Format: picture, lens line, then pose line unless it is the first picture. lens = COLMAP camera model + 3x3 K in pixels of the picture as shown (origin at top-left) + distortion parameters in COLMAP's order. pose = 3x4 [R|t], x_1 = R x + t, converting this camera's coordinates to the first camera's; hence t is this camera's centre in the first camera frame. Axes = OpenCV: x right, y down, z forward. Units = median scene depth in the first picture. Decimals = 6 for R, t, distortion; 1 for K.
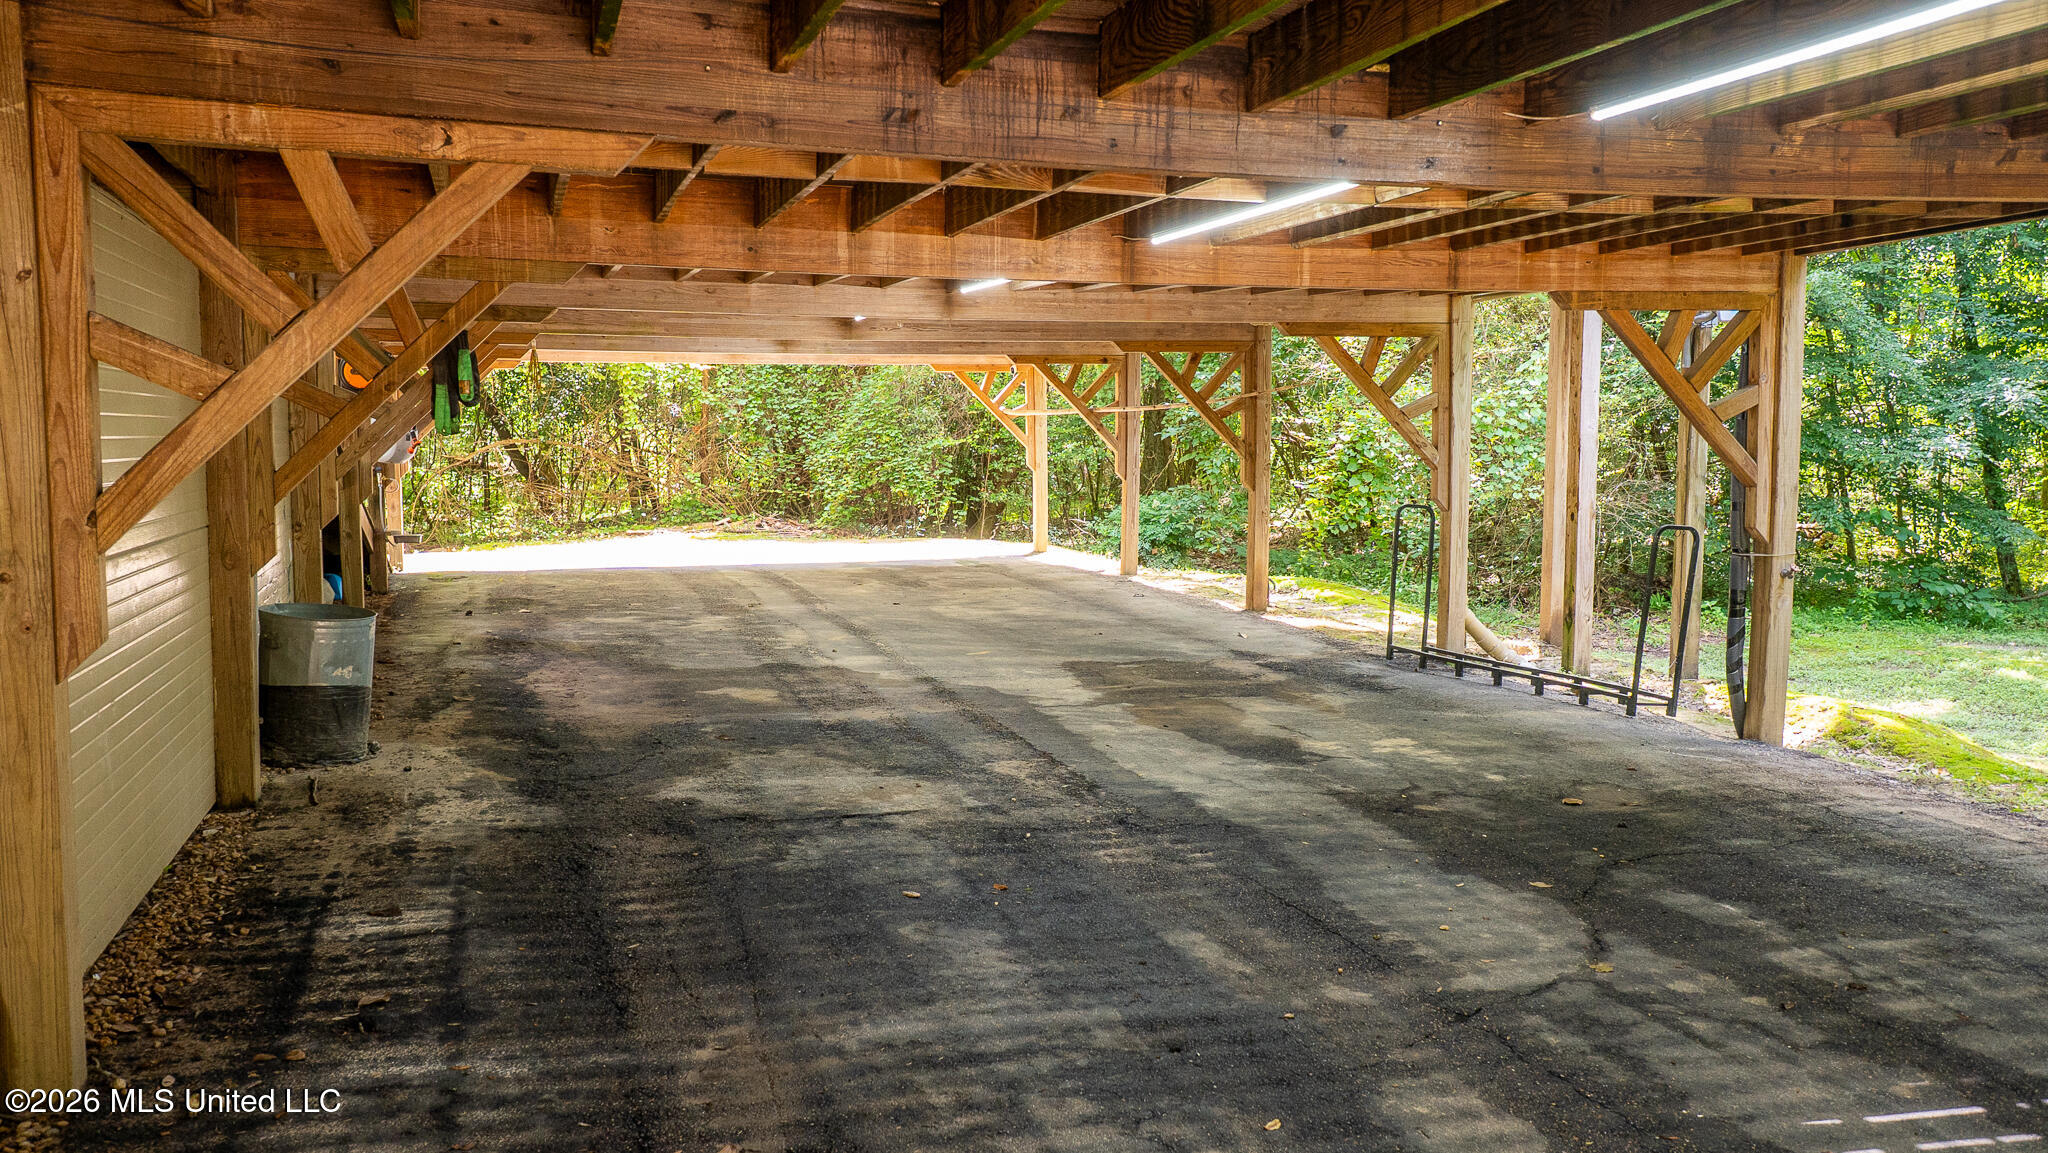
lens RADIAL K [[1710.7, 0, 1024.1], [0, 1710.7, 577.8], [0, 0, 1]] dist [0.038972, 0.016250]
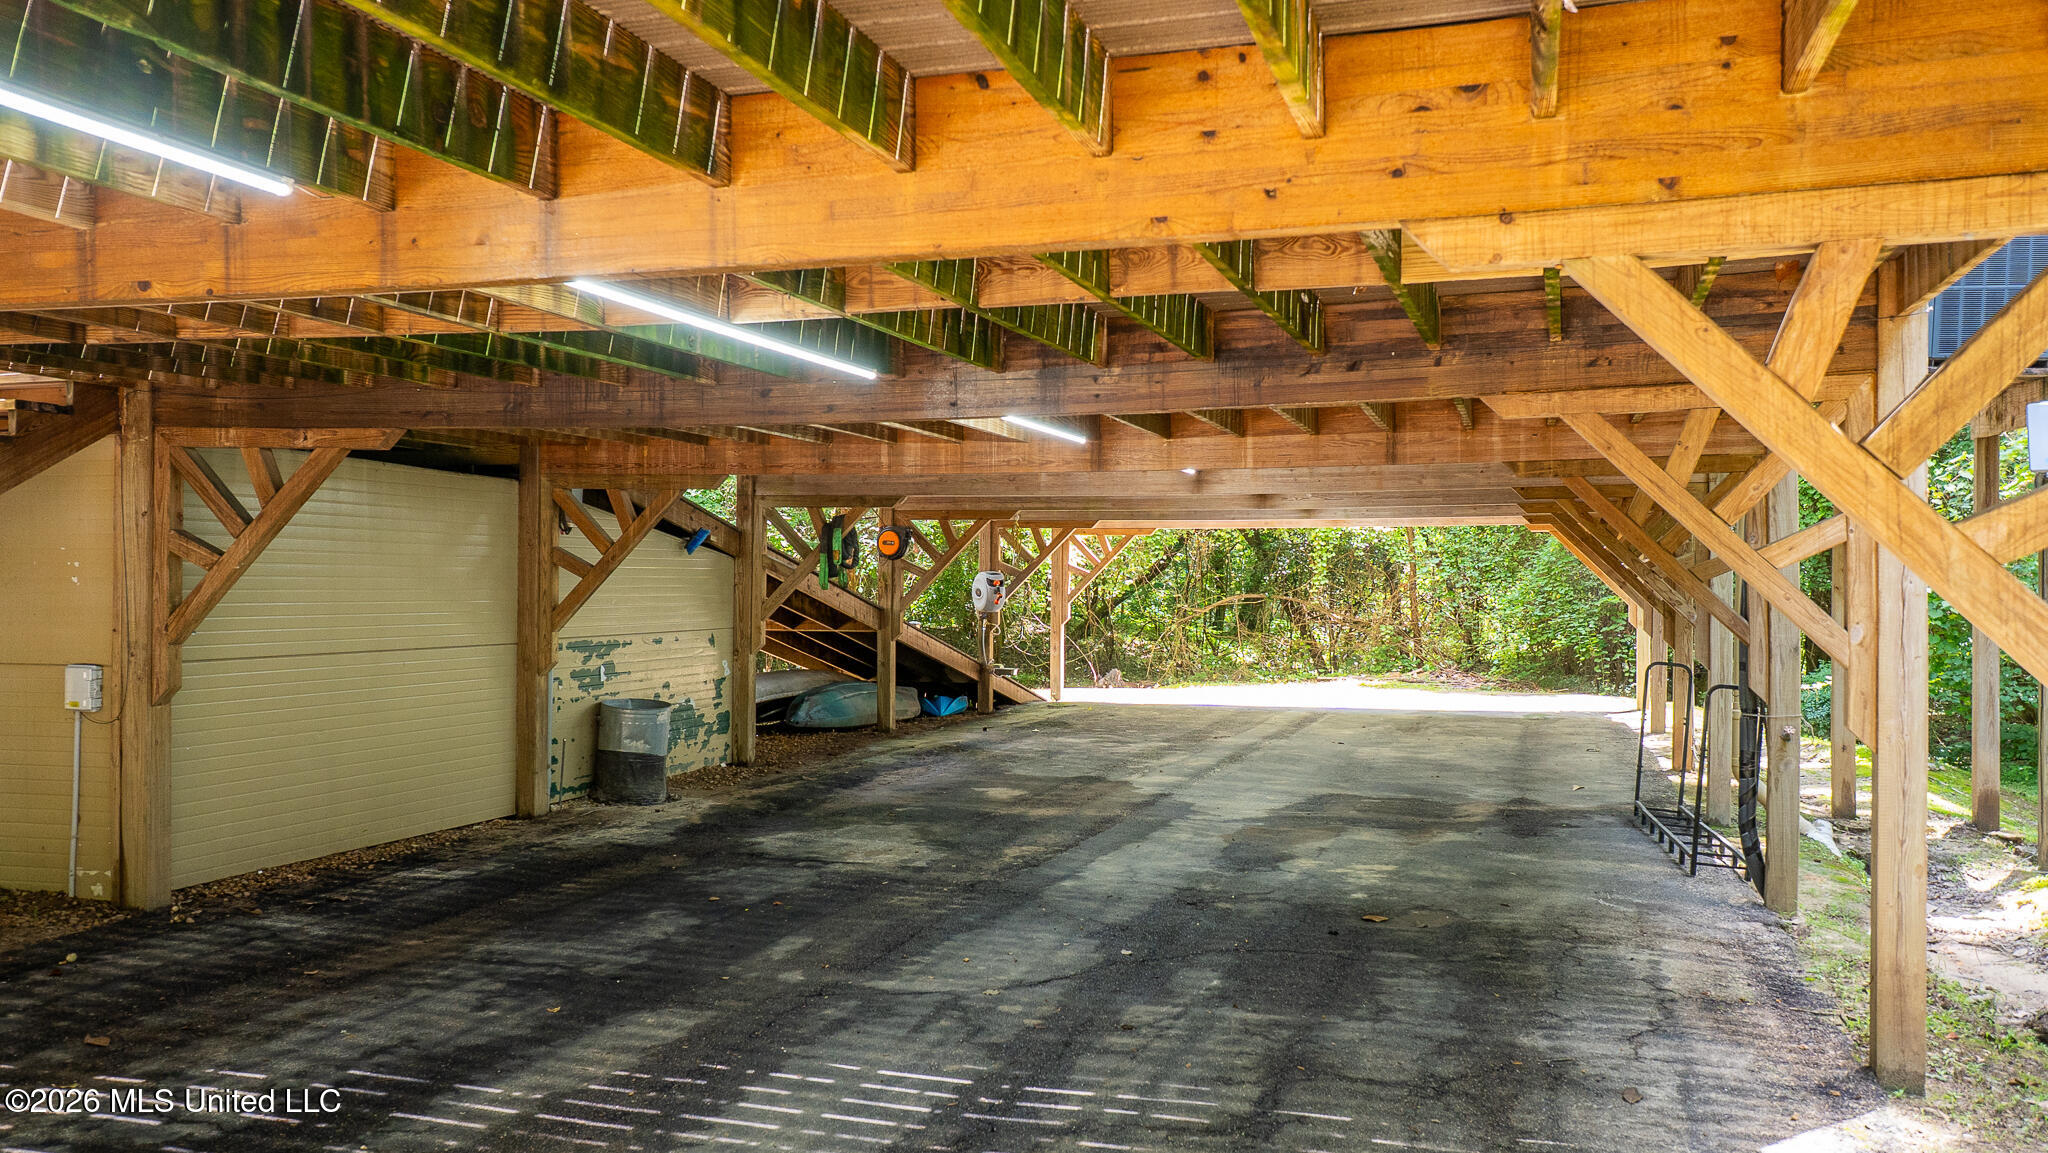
lens RADIAL K [[1710.7, 0, 1021.0], [0, 1710.7, 581.2], [0, 0, 1]] dist [0.038972, 0.016250]
pose [[0.828983, 0.000385, -0.559274, 0.758051], [-0.050447, 0.995975, -0.074089, 0.006863], [0.556995, 0.089632, 0.825665, -0.080029]]
